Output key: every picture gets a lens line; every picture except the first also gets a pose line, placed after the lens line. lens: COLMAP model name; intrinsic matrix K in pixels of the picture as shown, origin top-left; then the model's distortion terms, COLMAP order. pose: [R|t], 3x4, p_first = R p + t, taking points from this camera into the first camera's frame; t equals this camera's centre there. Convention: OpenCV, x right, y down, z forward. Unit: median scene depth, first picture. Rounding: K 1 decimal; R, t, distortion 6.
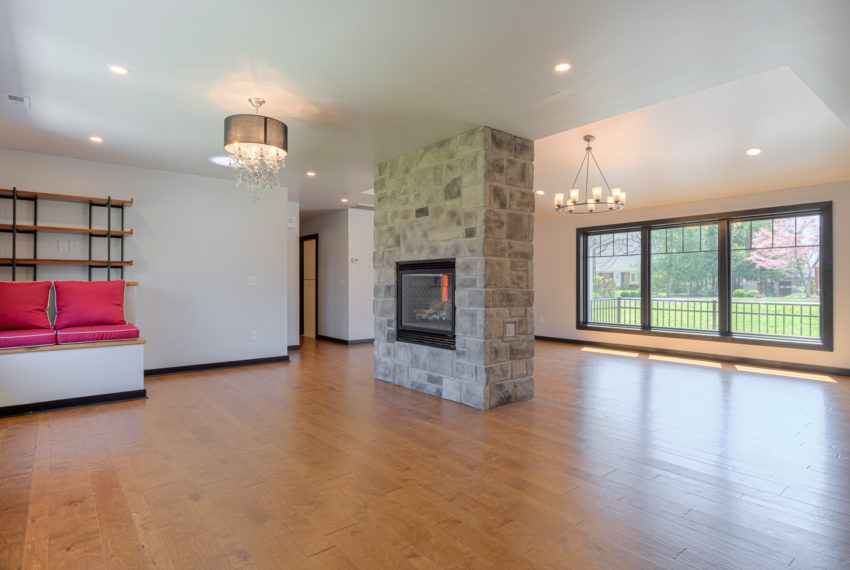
lens RADIAL K [[467.2, 0, 407.8], [0, 467.2, 282.2], [0, 0, 1]] dist [0.001600, 0.002297]
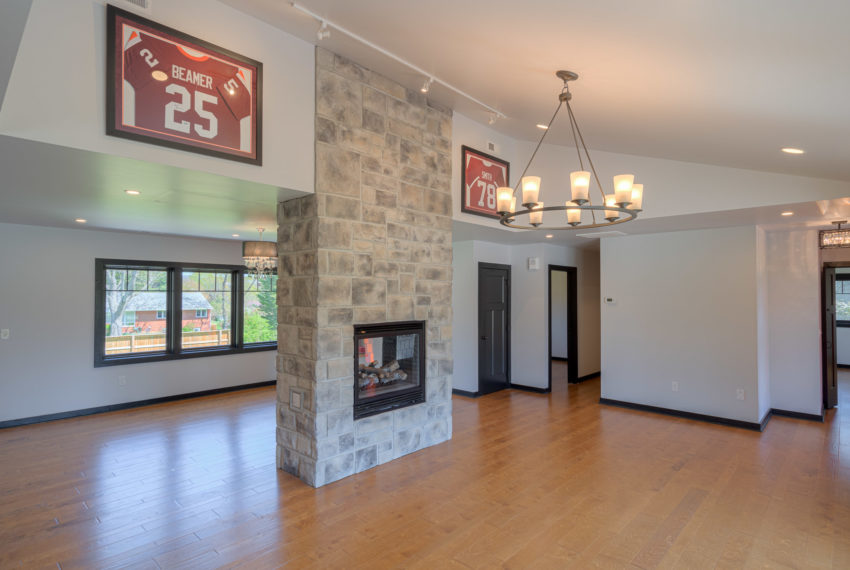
lens RADIAL K [[441.6, 0, 427.1], [0, 441.6, 284.8], [0, 0, 1]] dist [0.002779, -0.000146]
pose [[0.163229, -0.021729, -0.986349, 1.033102], [0.003019, 0.999764, -0.021525, -0.101995], [0.986584, 0.000535, 0.163256, 0.987854]]
